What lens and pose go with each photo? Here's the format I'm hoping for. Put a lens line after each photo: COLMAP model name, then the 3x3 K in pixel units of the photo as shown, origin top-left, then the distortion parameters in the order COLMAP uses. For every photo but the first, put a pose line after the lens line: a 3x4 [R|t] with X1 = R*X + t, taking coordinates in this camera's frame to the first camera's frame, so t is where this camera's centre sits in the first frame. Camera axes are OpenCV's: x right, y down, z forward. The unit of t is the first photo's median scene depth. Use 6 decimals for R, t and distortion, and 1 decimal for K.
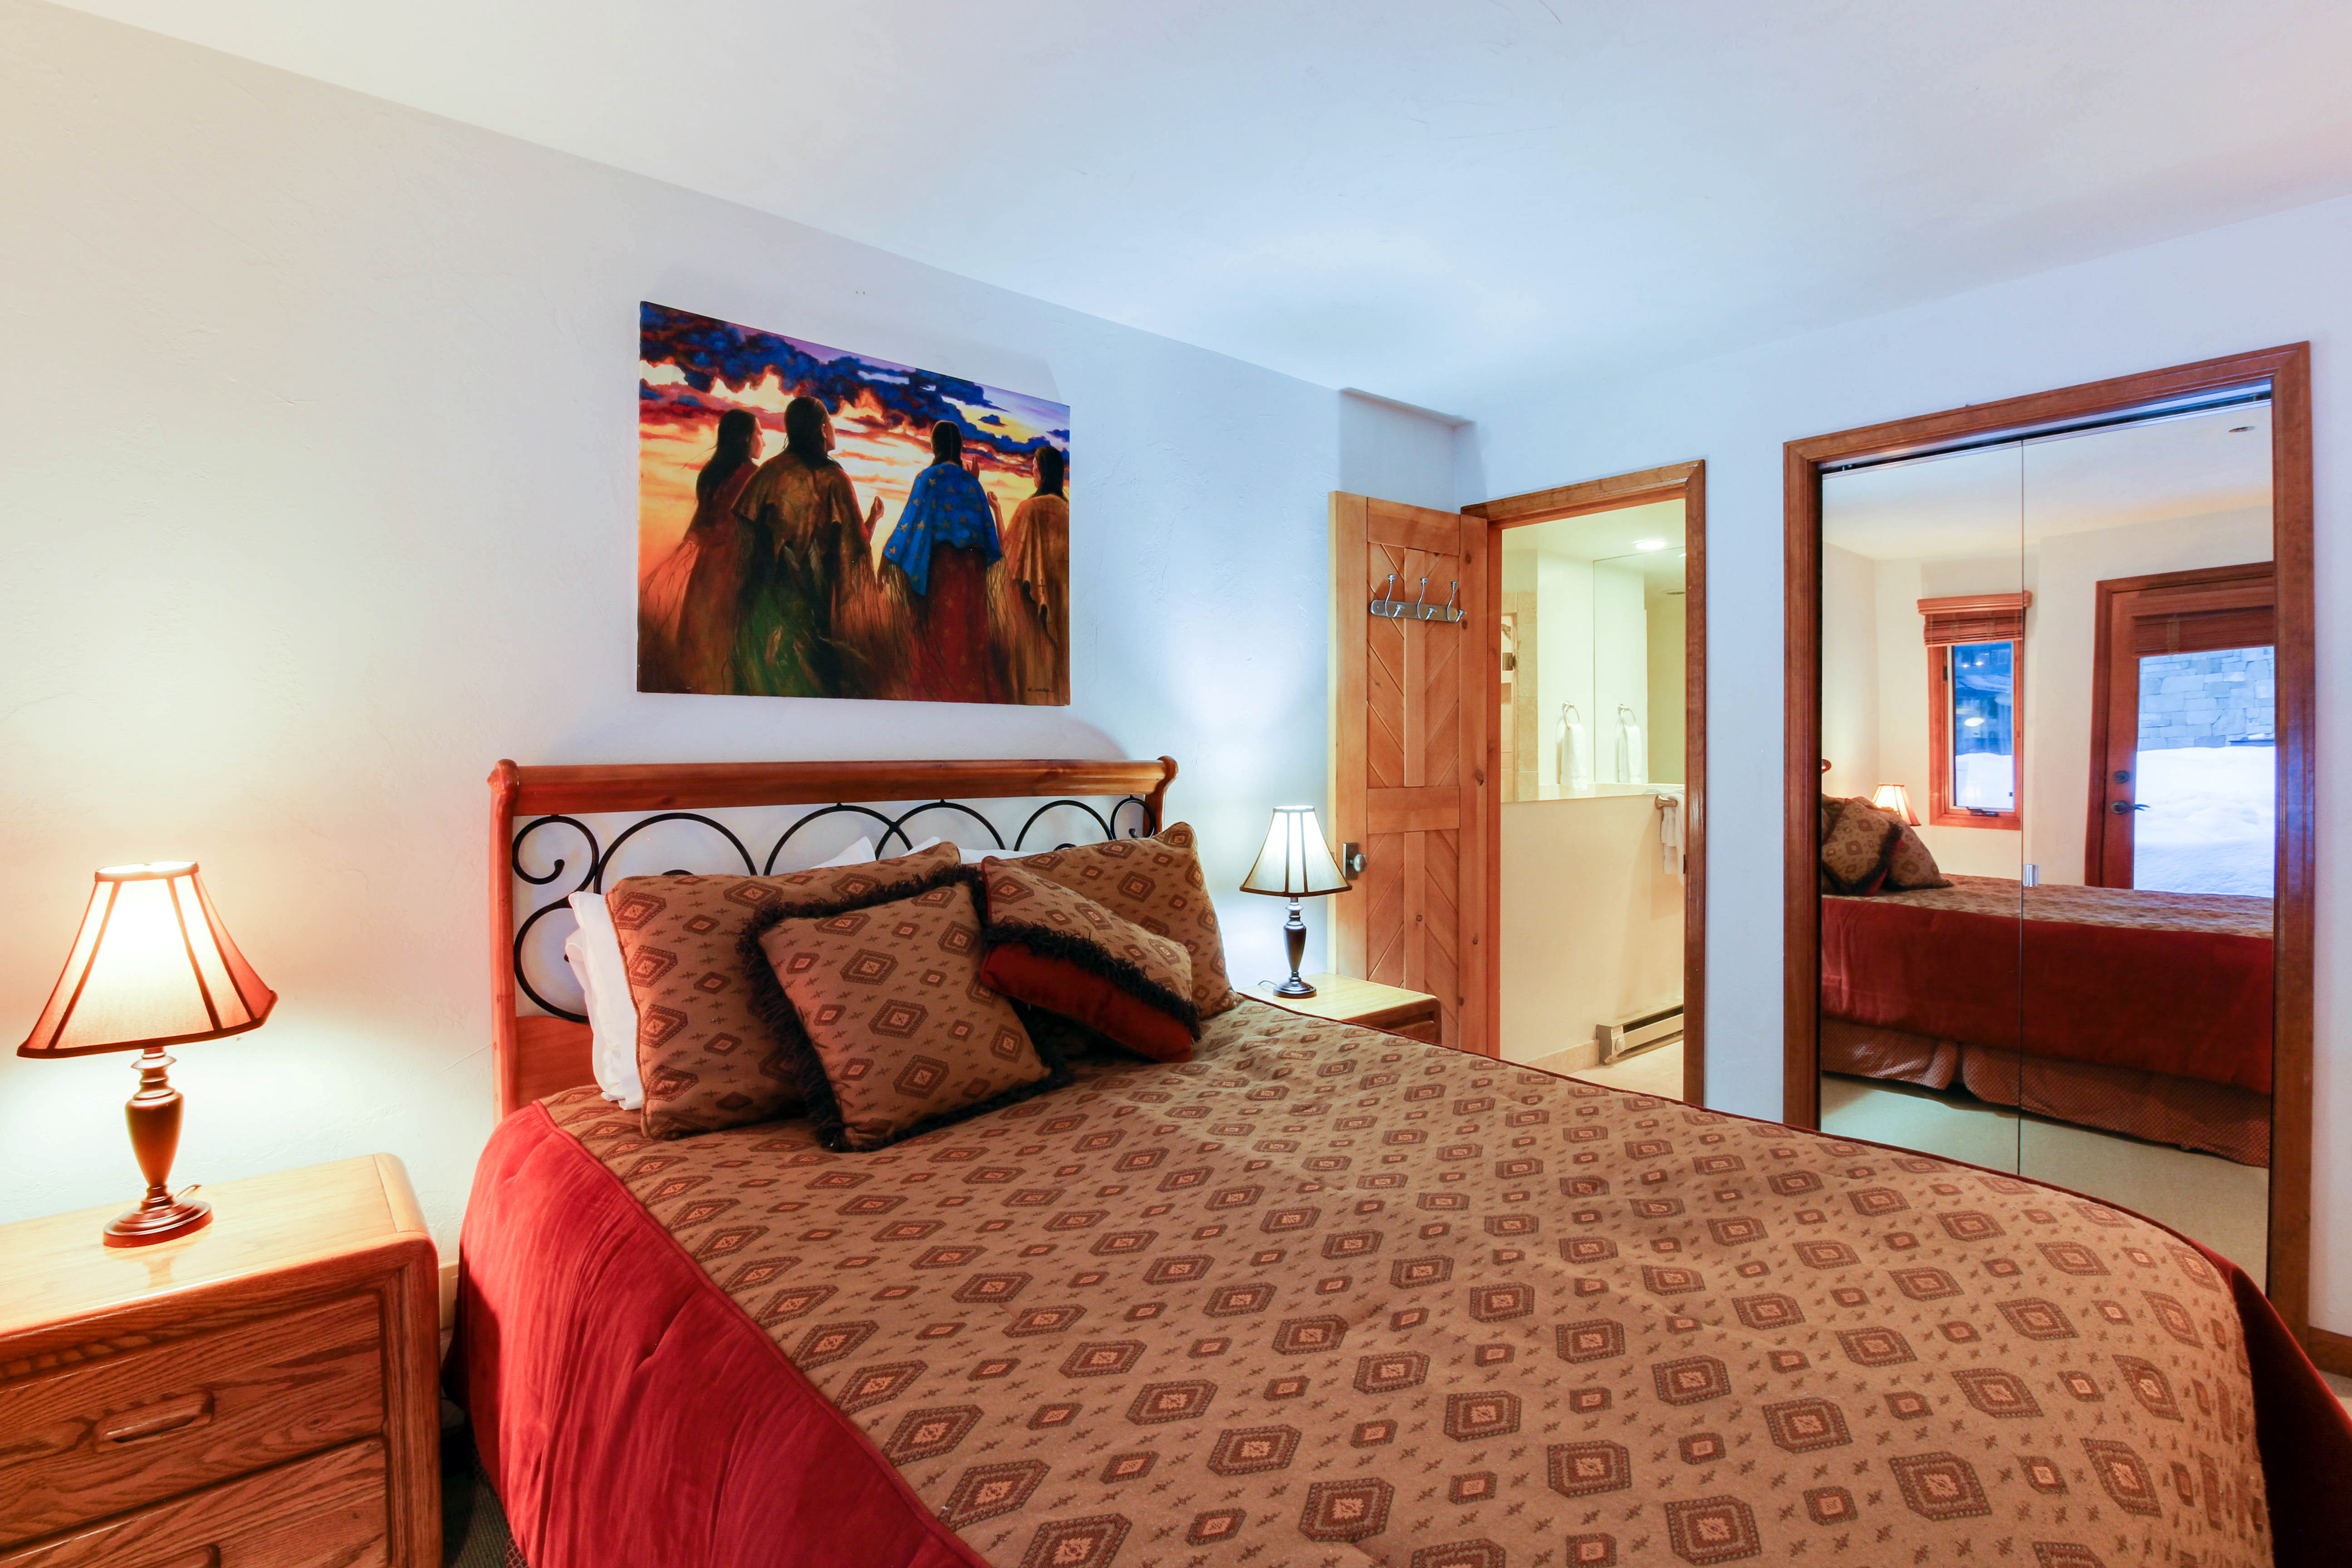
lens RADIAL K [[1128.8, 0, 1172.5], [0, 1128.8, 749.4], [0, 0, 1]] dist [0.004842, -0.013759]
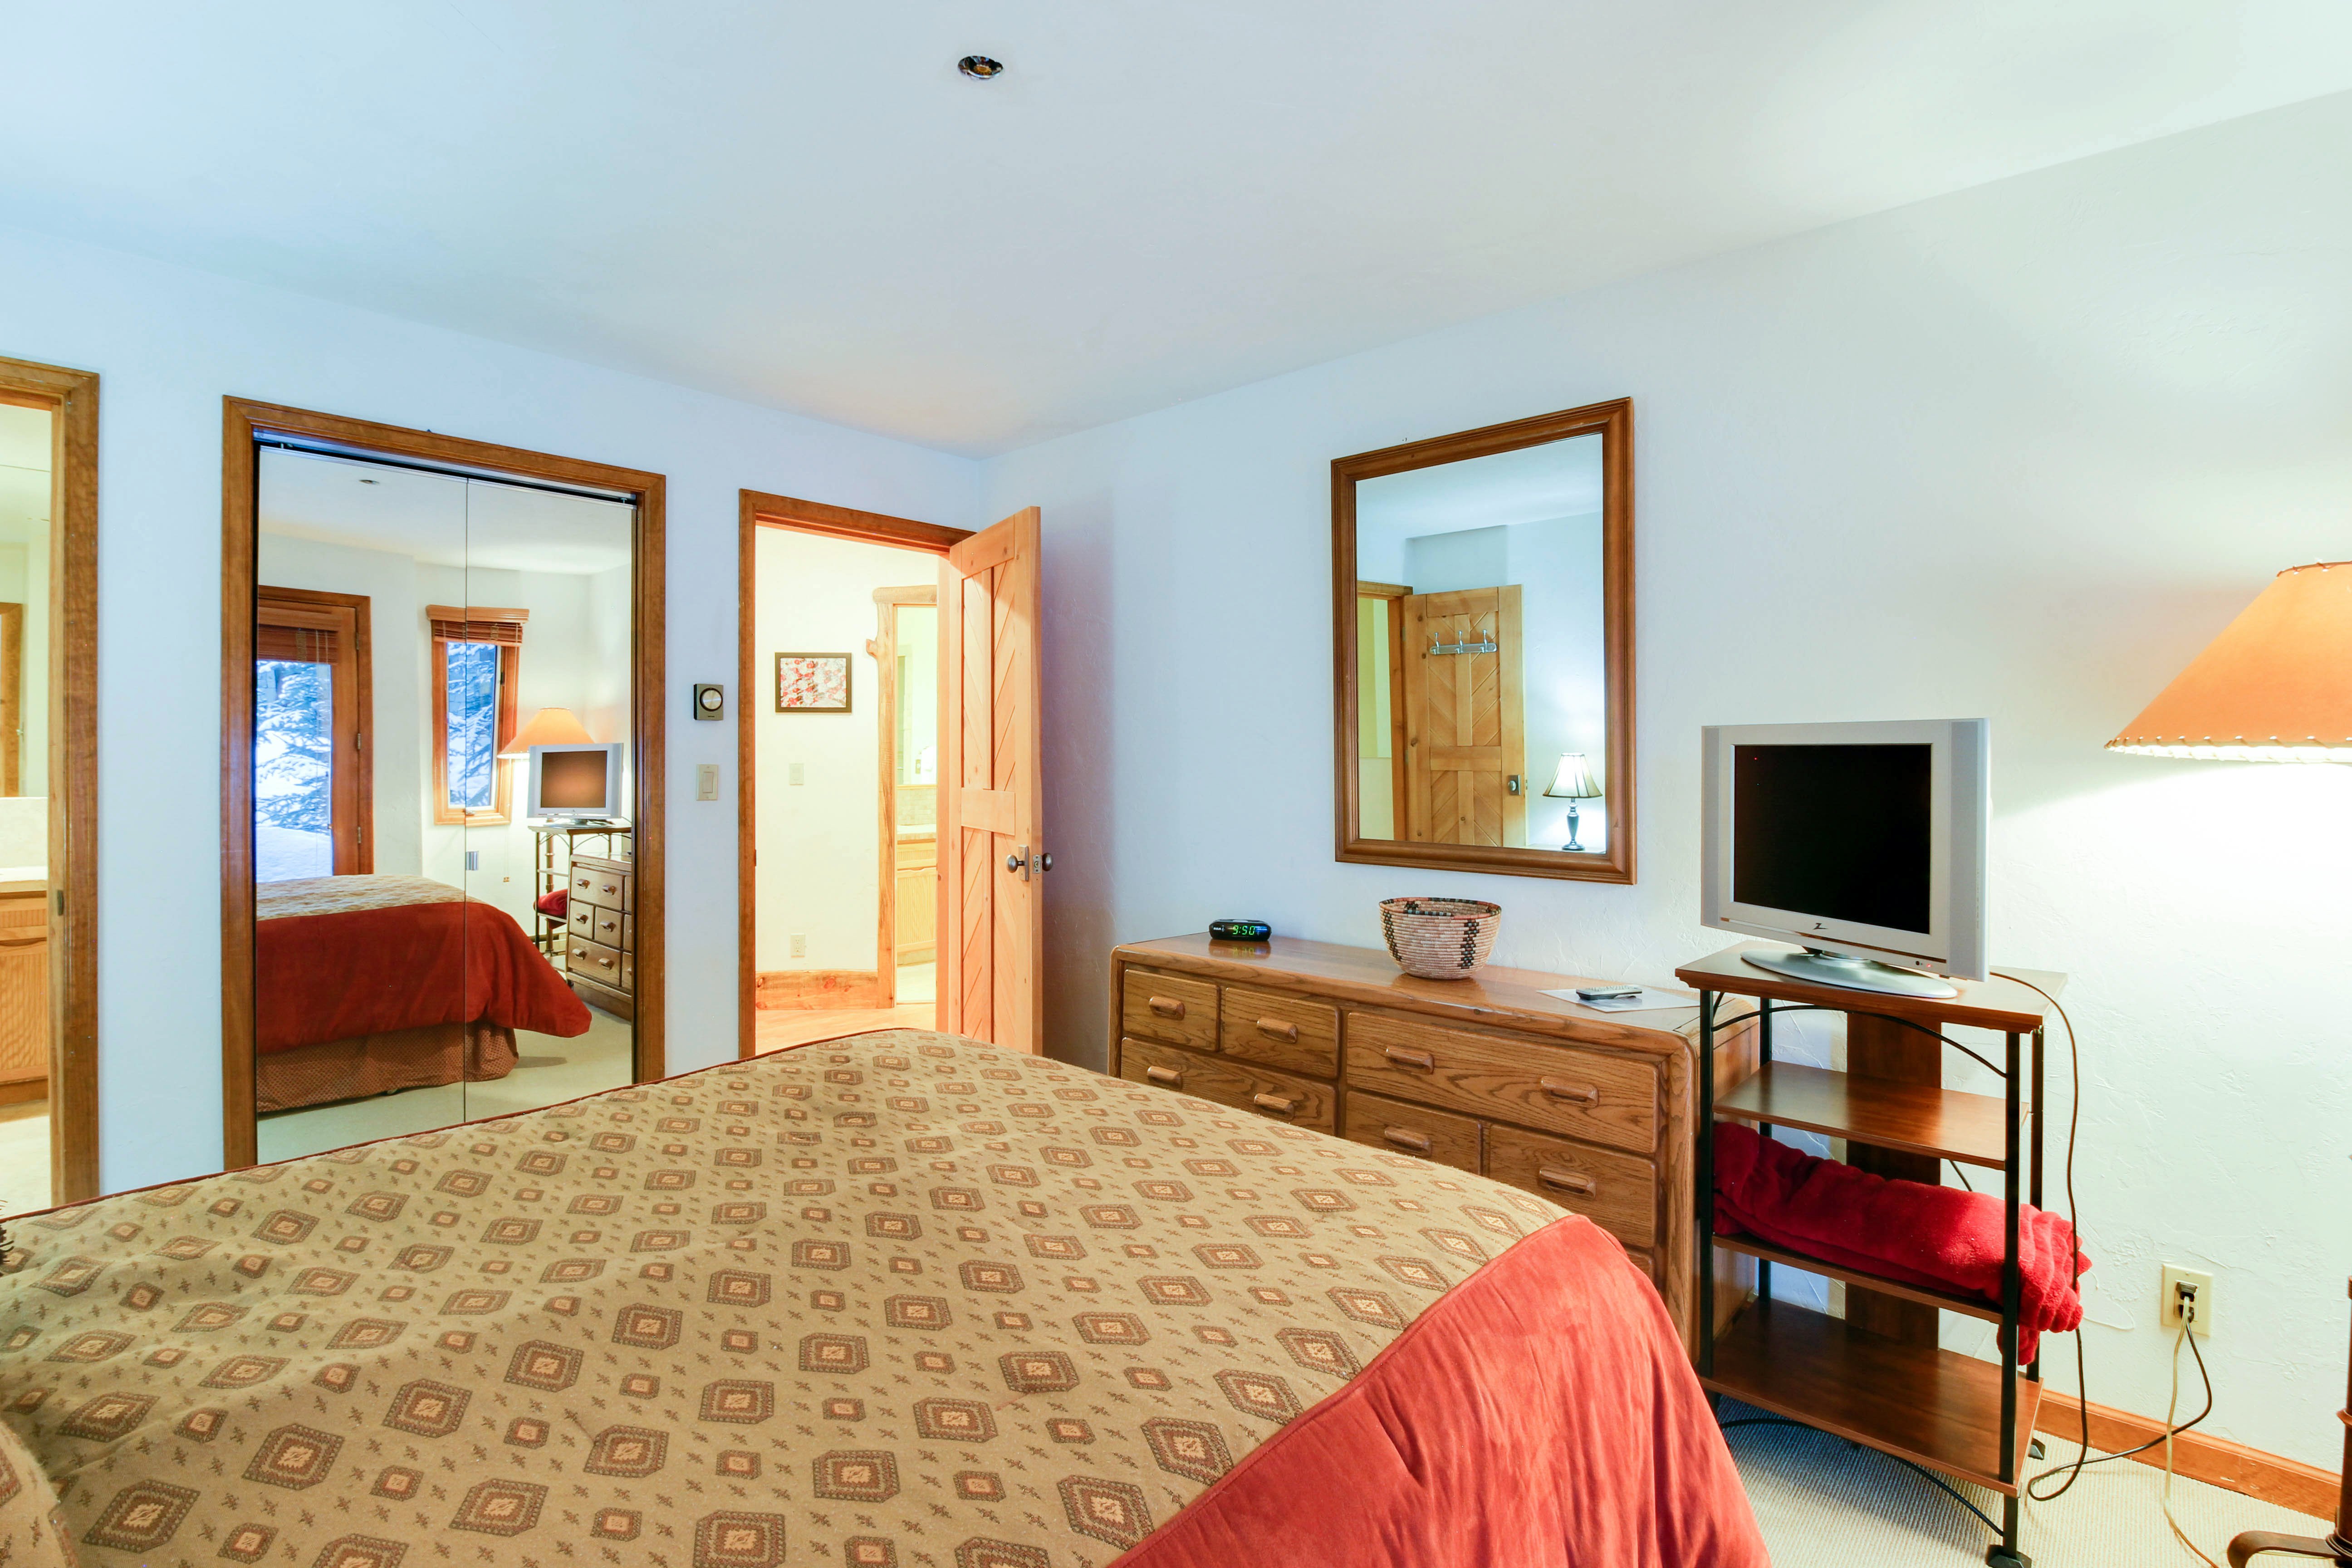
lens RADIAL K [[1128.8, 0, 1172.5], [0, 1128.8, 749.4], [0, 0, 1]] dist [0.004842, -0.013759]
pose [[-0.118178, -0.006538, 0.992971, -2.664856], [0.005245, 0.999960, 0.007209, -0.017086], [-0.992979, 0.006060, -0.118139, 2.567491]]
